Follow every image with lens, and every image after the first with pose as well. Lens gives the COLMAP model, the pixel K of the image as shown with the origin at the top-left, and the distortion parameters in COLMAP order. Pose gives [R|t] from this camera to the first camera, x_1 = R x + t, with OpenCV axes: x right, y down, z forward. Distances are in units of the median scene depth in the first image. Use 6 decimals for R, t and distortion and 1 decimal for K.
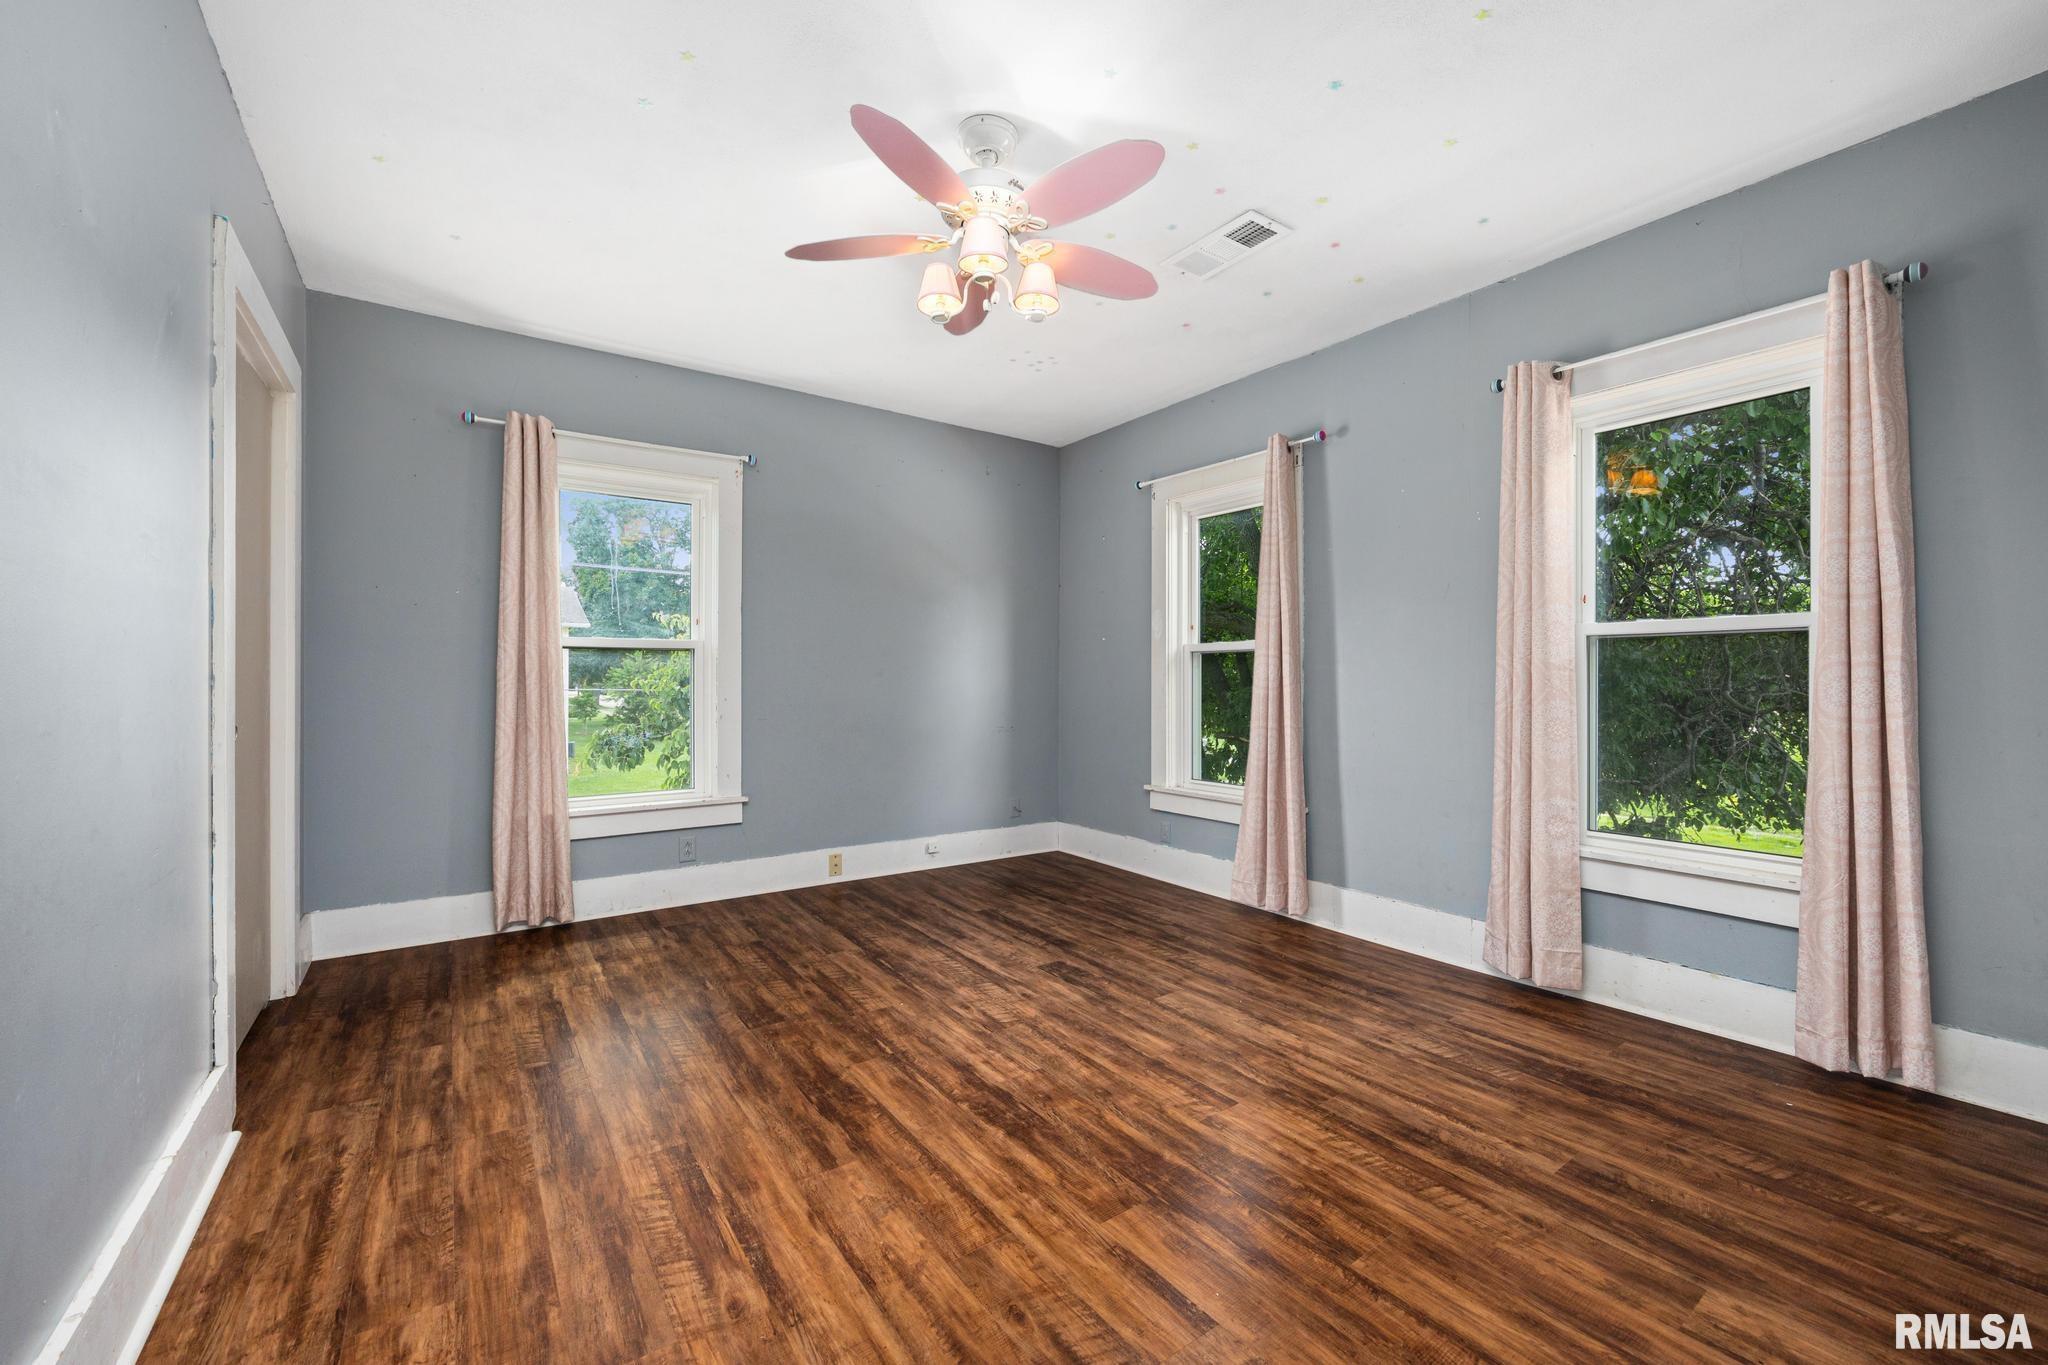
lens RADIAL K [[815.4, 0, 1033.5], [0, 815.4, 673.7], [0, 0, 1]] dist [-0.001541, -0.000128]
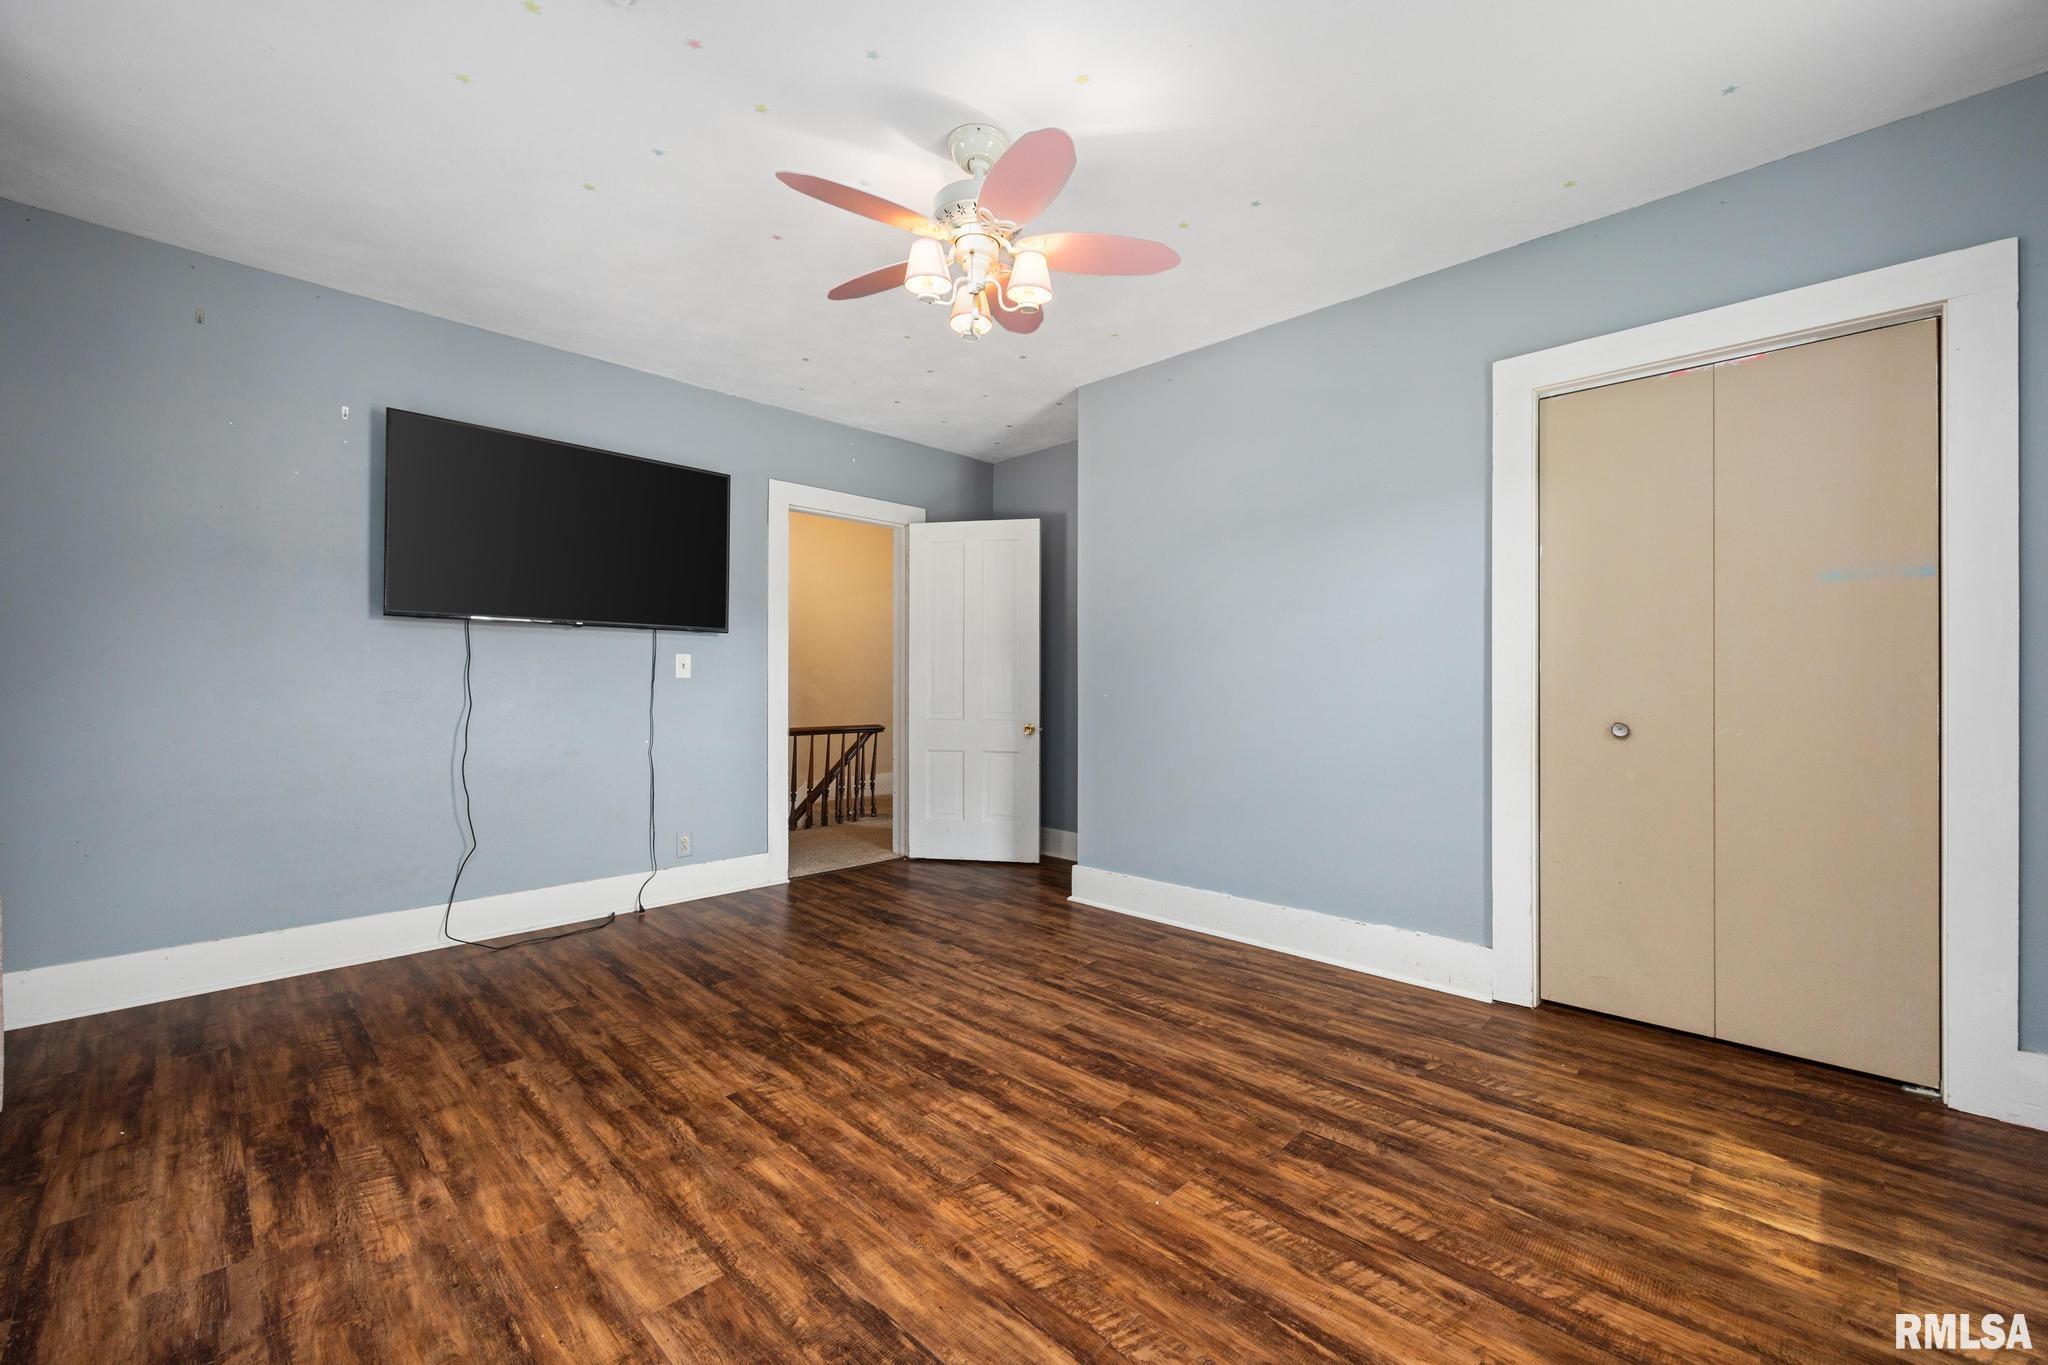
lens RADIAL K [[815.4, 0, 1028.2], [0, 815.4, 679.4], [0, 0, 1]] dist [-0.001541, -0.000128]
pose [[-0.984499, 0.002036, -0.175377, 0.052153], [0.003699, 0.999951, -0.009161, 0.013030], [0.175350, -0.009667, -0.984459, 1.906249]]
